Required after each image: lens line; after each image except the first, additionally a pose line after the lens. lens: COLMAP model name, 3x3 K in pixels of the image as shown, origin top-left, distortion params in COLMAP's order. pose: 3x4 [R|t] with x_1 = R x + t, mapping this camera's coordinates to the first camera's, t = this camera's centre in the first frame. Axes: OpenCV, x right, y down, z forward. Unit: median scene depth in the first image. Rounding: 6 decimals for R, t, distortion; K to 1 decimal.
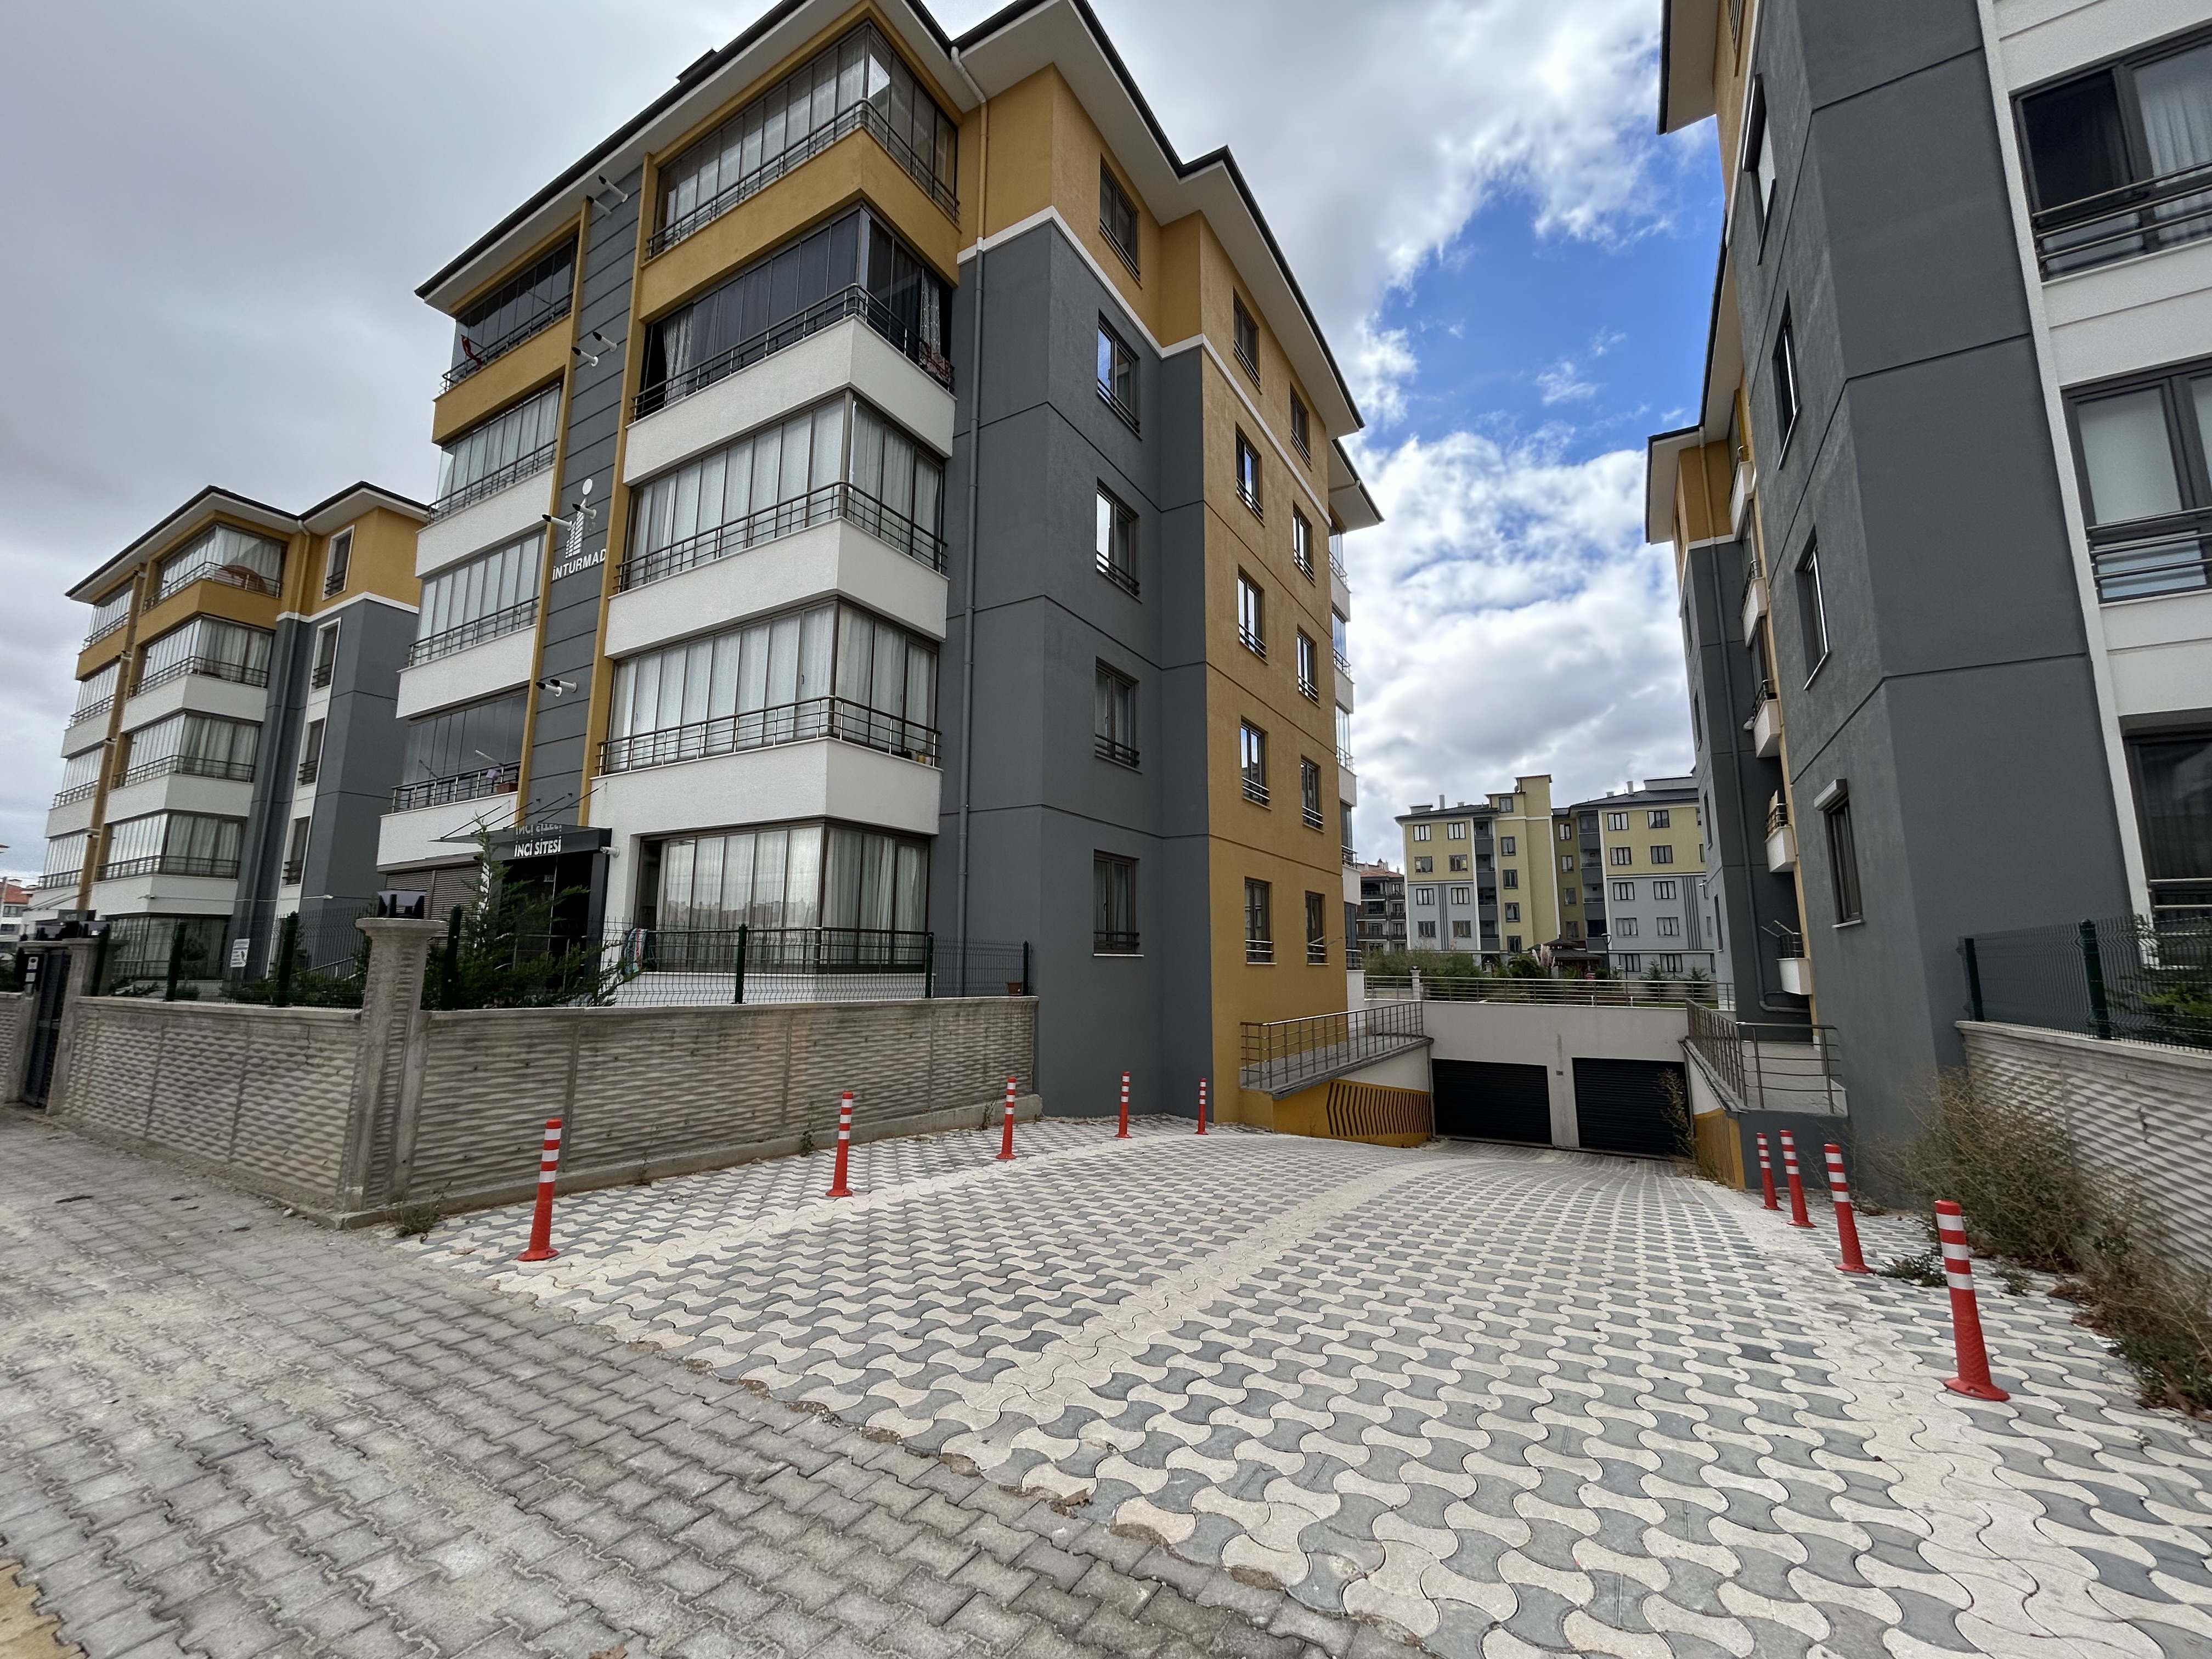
lens RADIAL K [[887.6, 0, 1106.3], [0, 887.6, 826.1], [0, 0, 1]] dist [-0.003701, 0.001861]
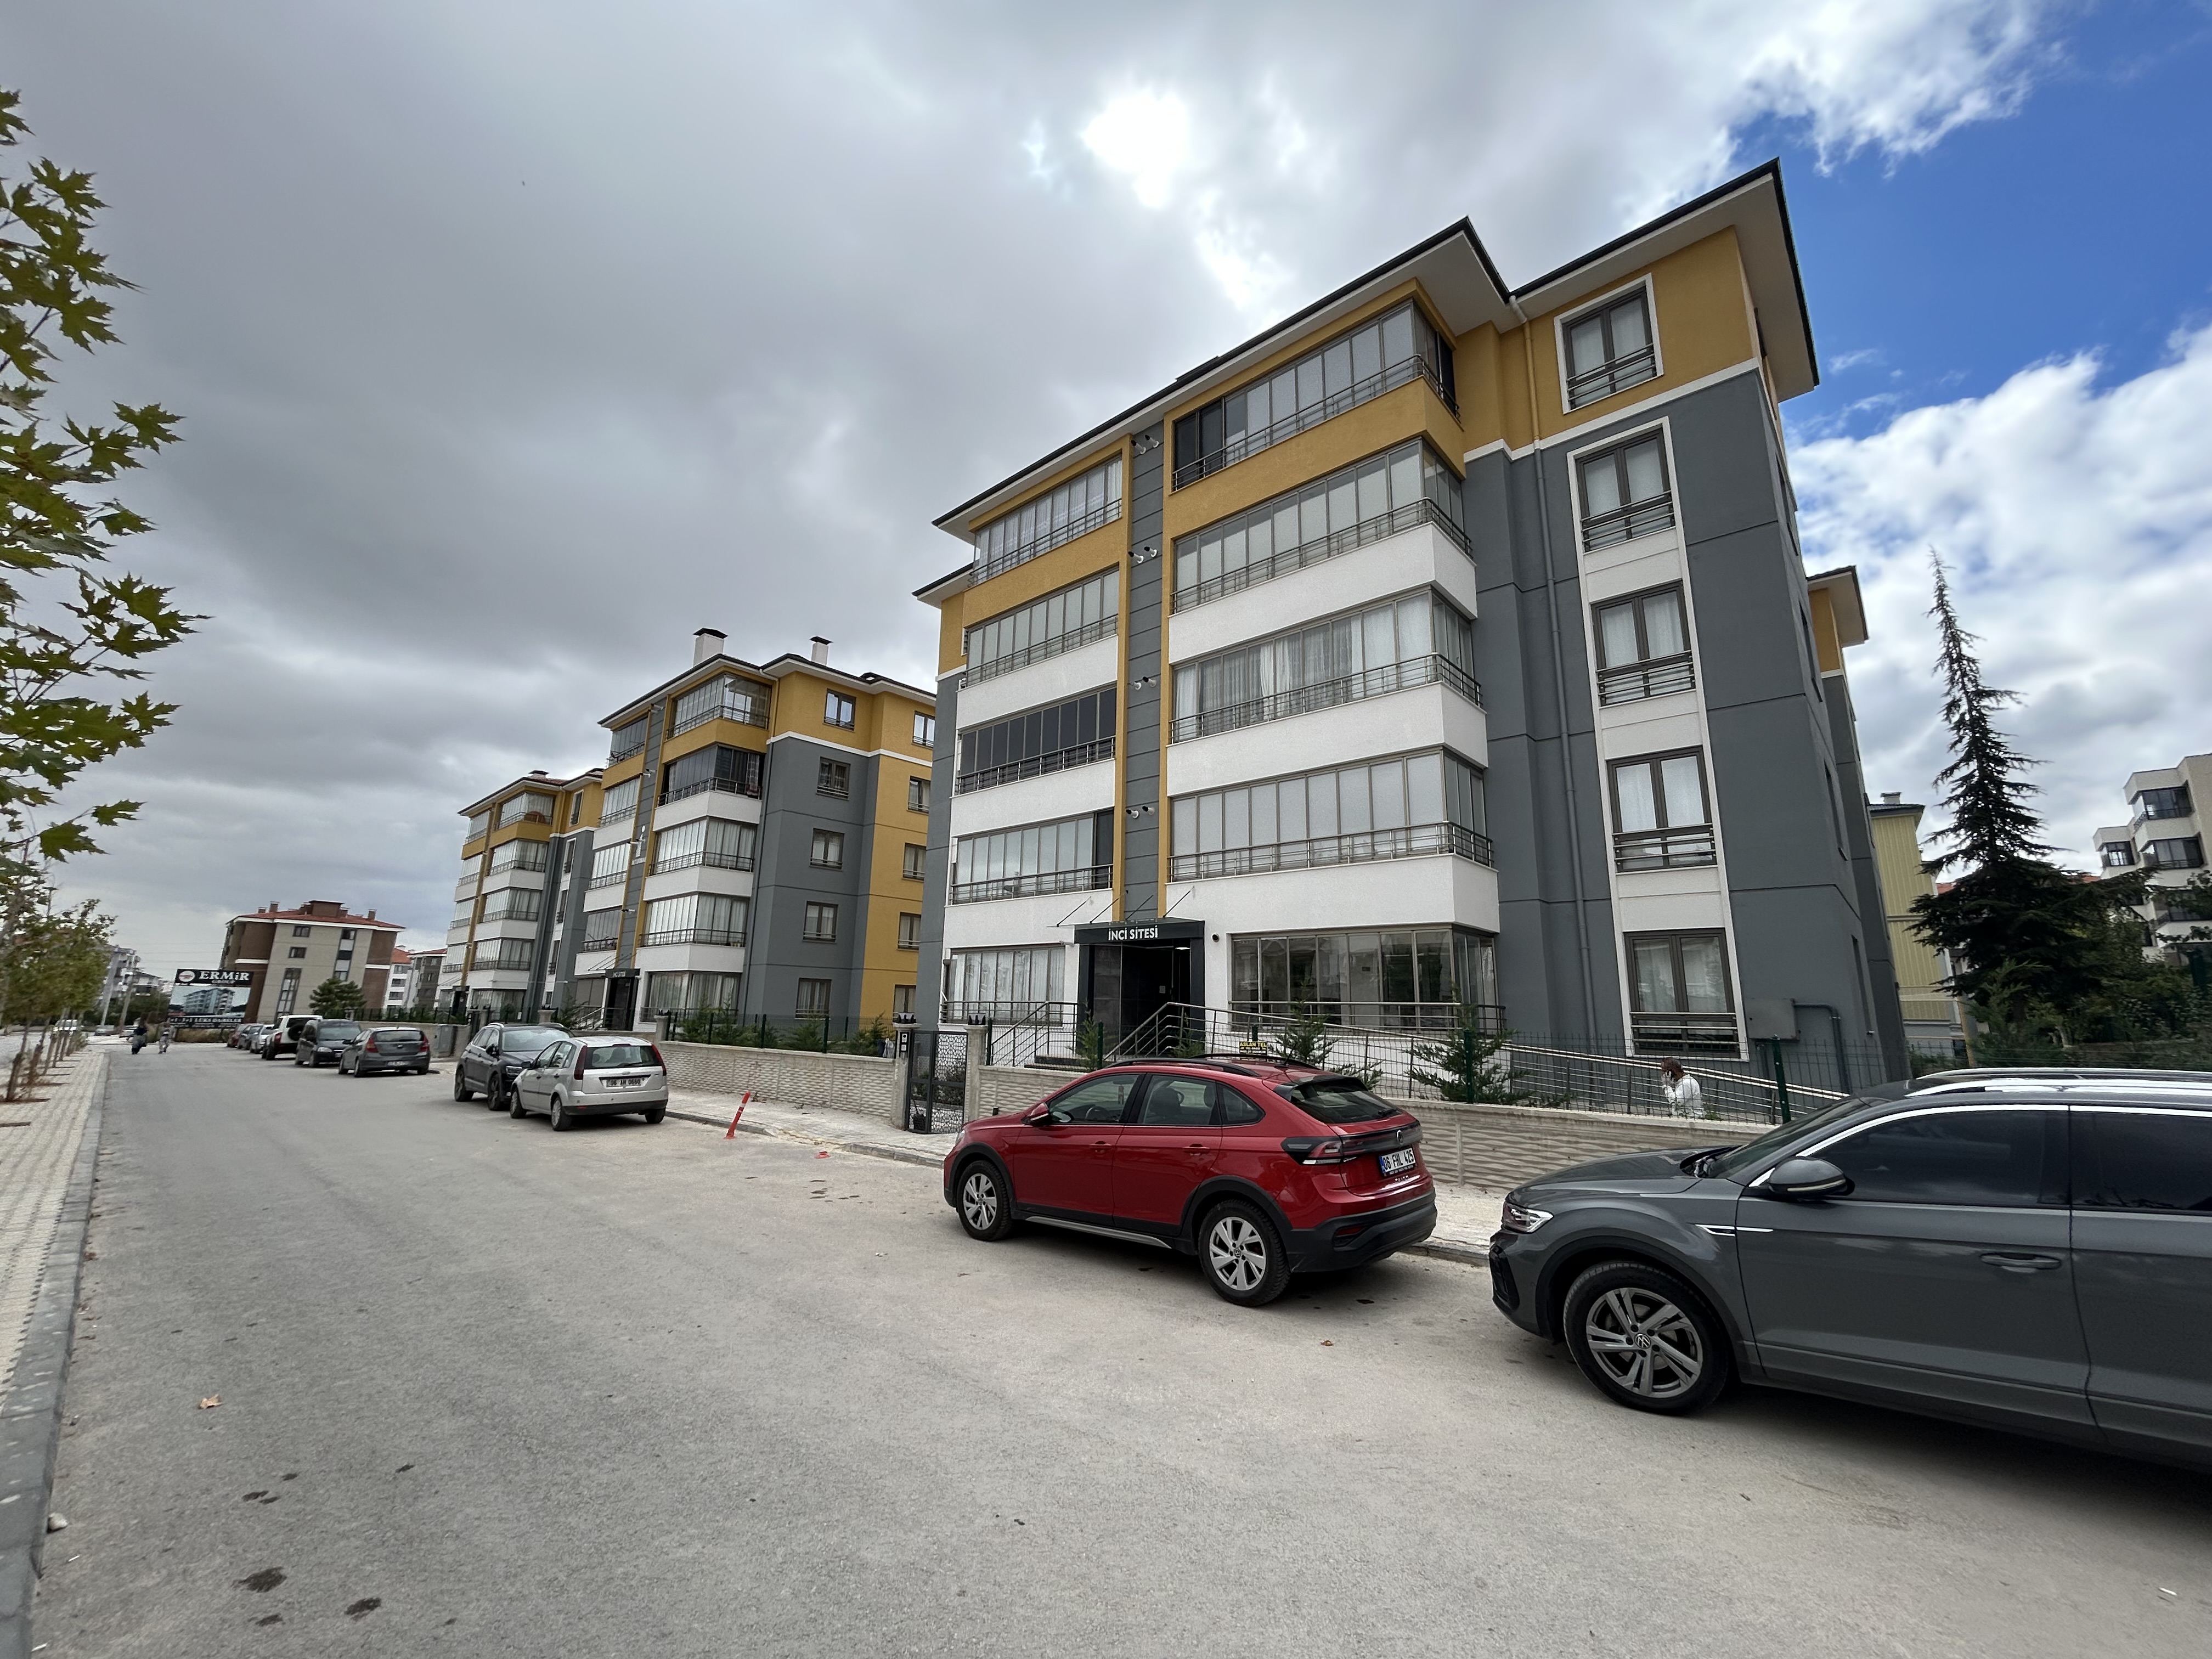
lens RADIAL K [[887.6, 0, 1108.3], [0, 887.6, 830.4], [0, 0, 1]] dist [-0.003701, 0.001861]
pose [[0.977650, -0.026063, -0.208619, 1.245513], [0.013266, 0.997956, -0.062508, -0.201774], [0.209822, 0.058344, 0.975997, -1.200009]]
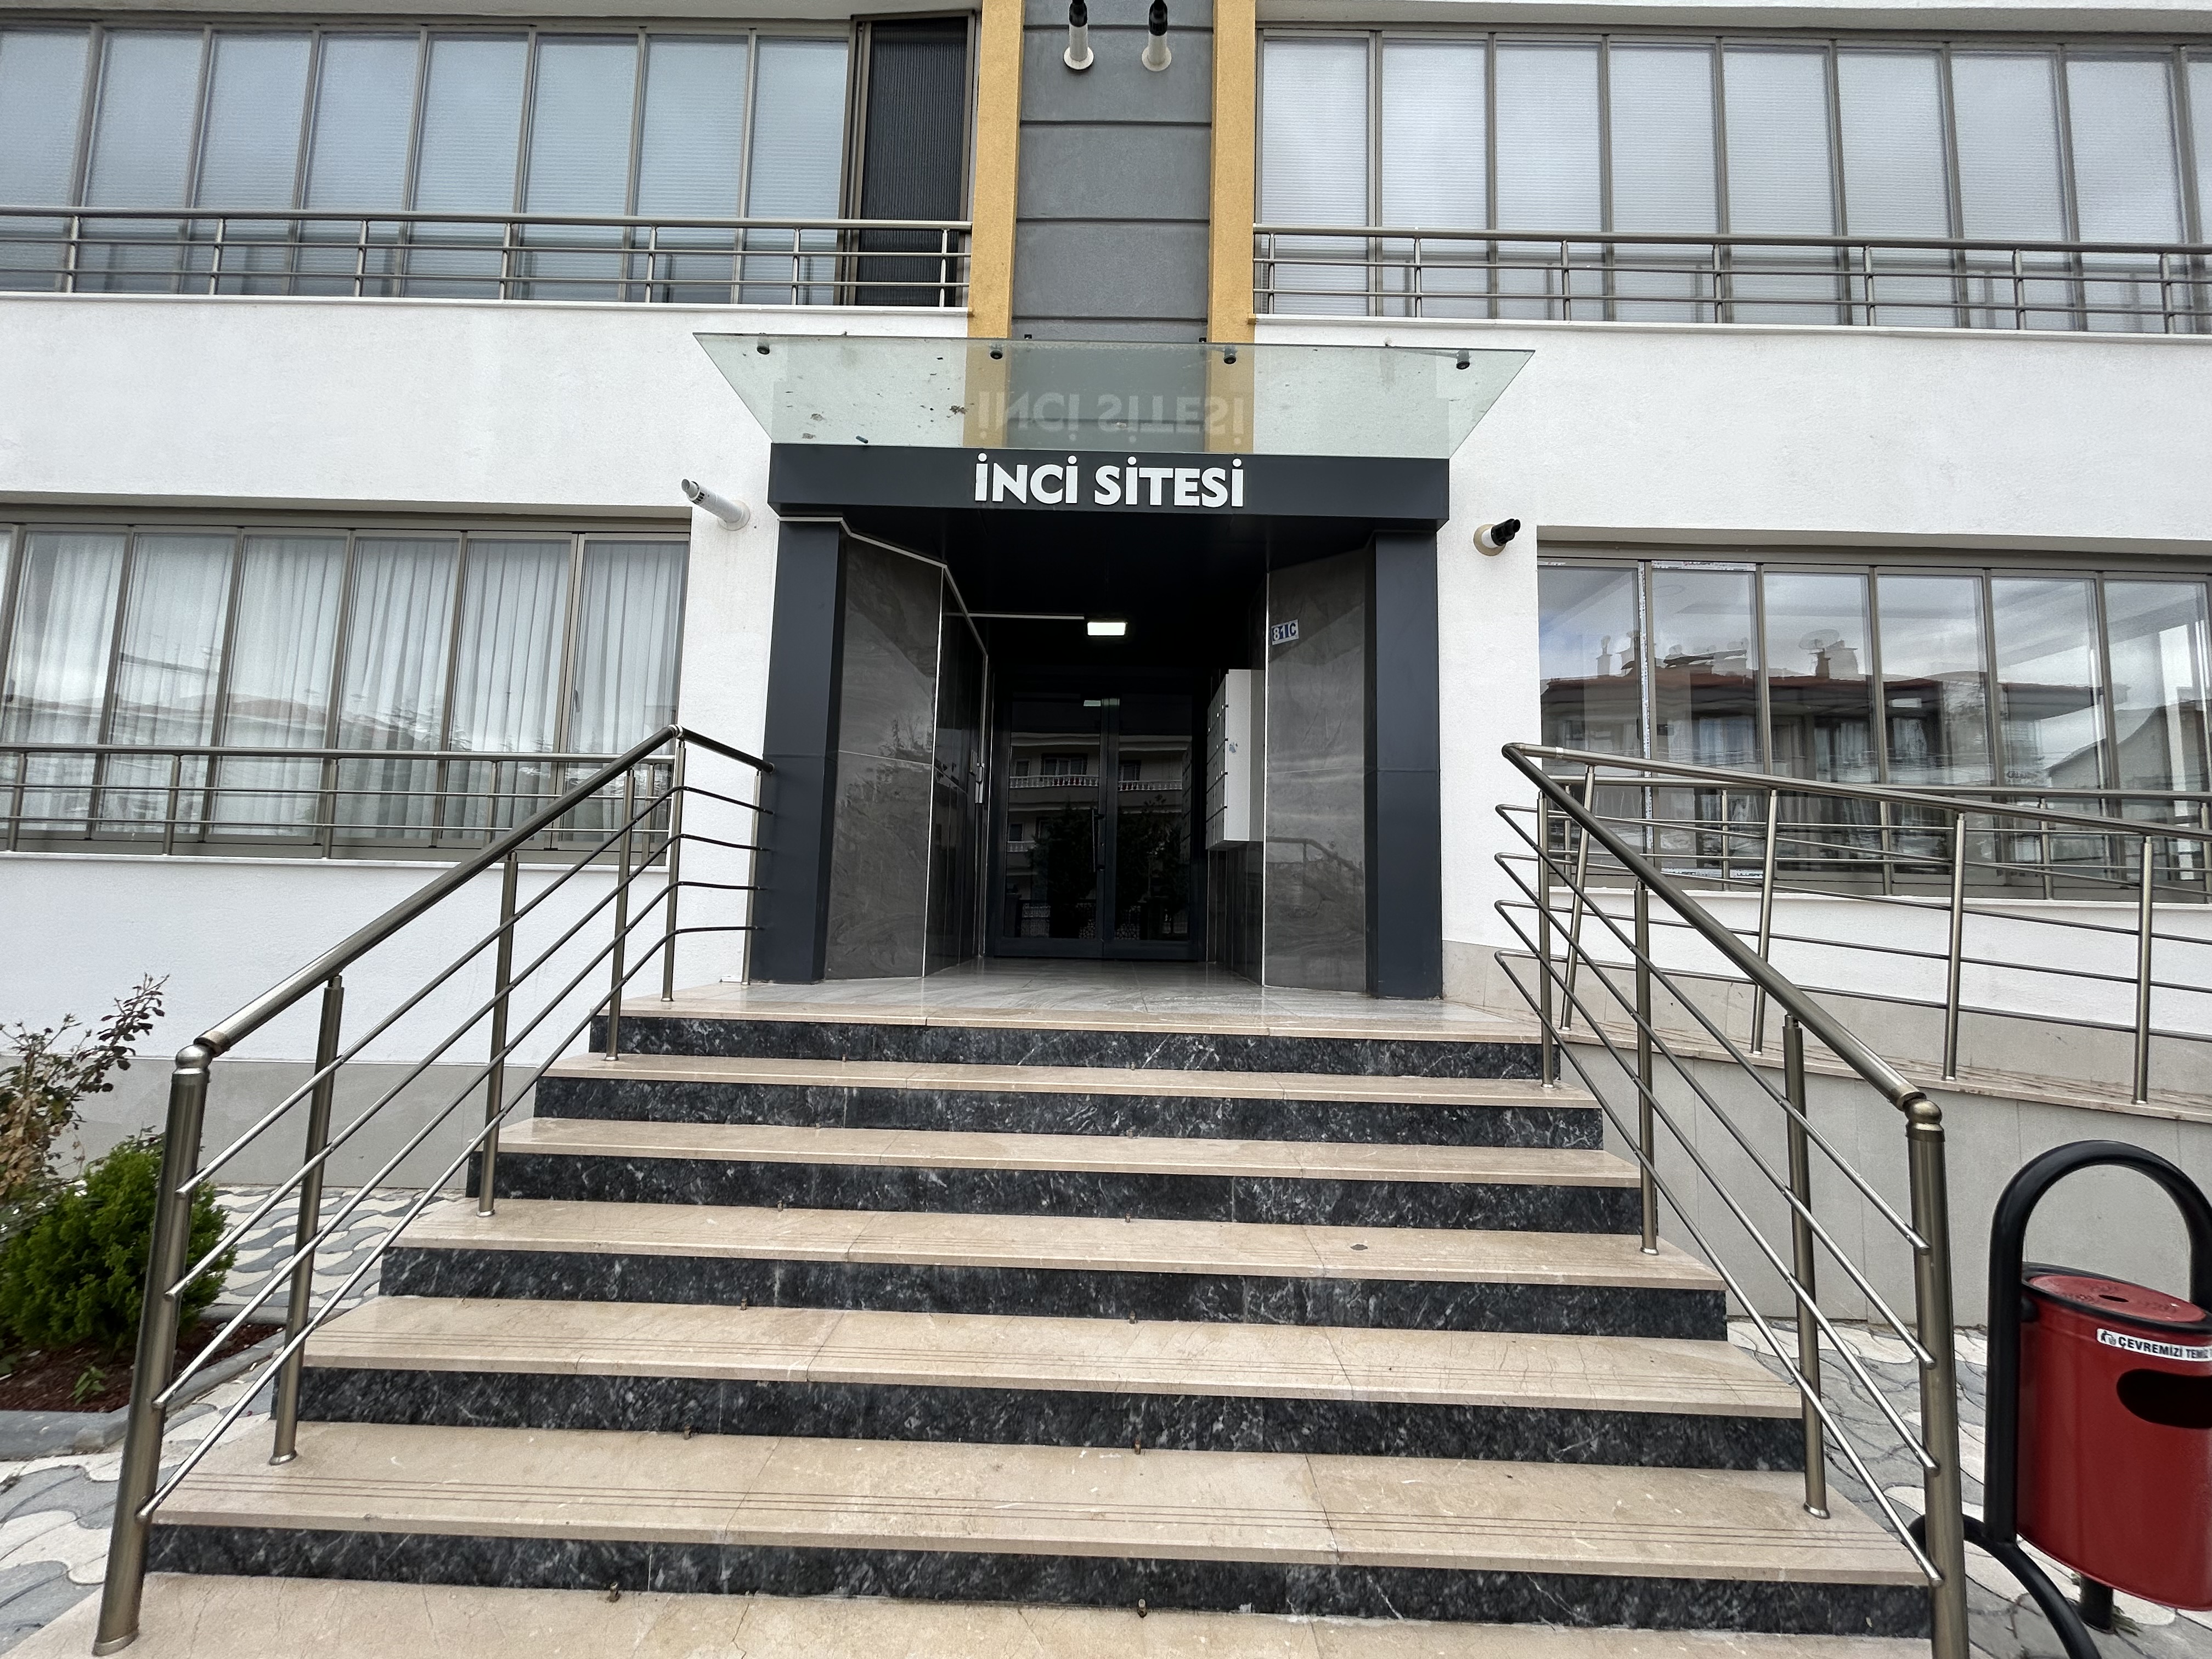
lens RADIAL K [[887.6, 0, 1095.8], [0, 887.6, 818.1], [0, 0, 1]] dist [-0.003701, 0.001861]
pose [[0.867549, 0.061310, 0.493557, 0.877653], [-0.094409, 0.994630, 0.042393, -0.037621], [-0.488308, -0.083374, 0.868679, -0.248161]]
